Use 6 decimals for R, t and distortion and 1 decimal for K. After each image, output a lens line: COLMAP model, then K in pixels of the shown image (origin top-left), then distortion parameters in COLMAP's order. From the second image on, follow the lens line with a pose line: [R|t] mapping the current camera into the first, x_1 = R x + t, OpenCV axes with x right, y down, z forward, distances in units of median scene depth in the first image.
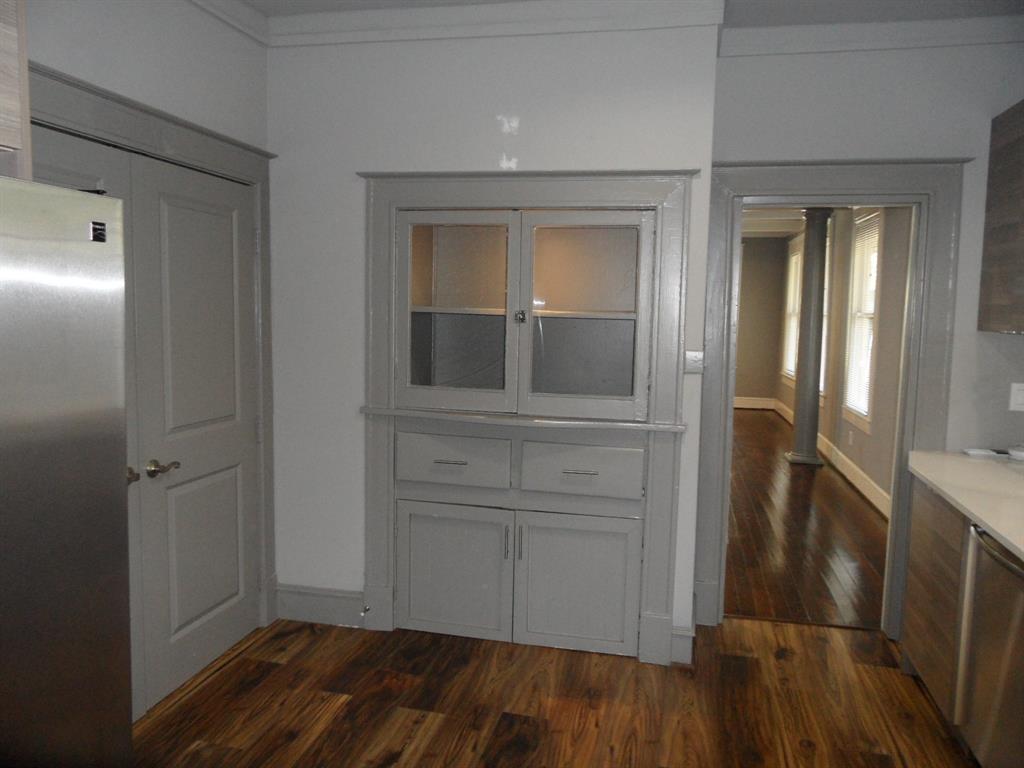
lens RADIAL K [[749.5, 0, 512.0], [0, 749.5, 384.0], [0, 0, 1]] dist [-0.026376, 0.002621]
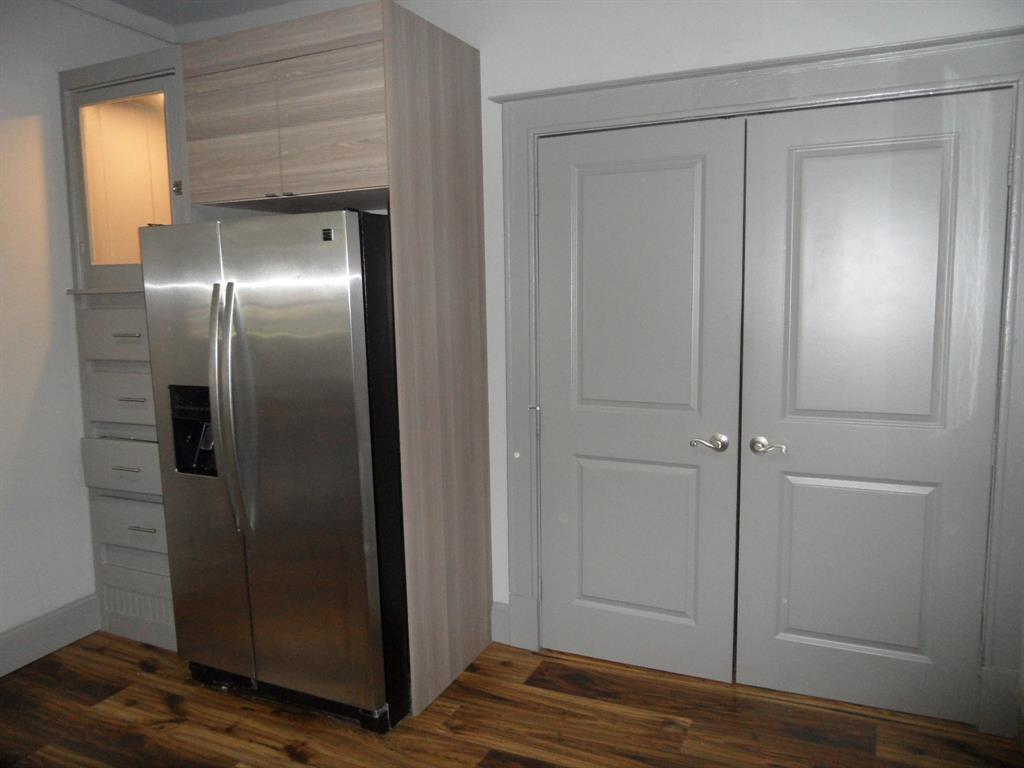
lens RADIAL K [[749.5, 0, 512.0], [0, 749.5, 384.0], [0, 0, 1]] dist [-0.026376, 0.002621]
pose [[-0.194425, 0.126033, -0.972787, 0.524275], [-0.078090, 0.986575, 0.143427, -0.078163], [0.977804, 0.103851, -0.181973, 0.909990]]
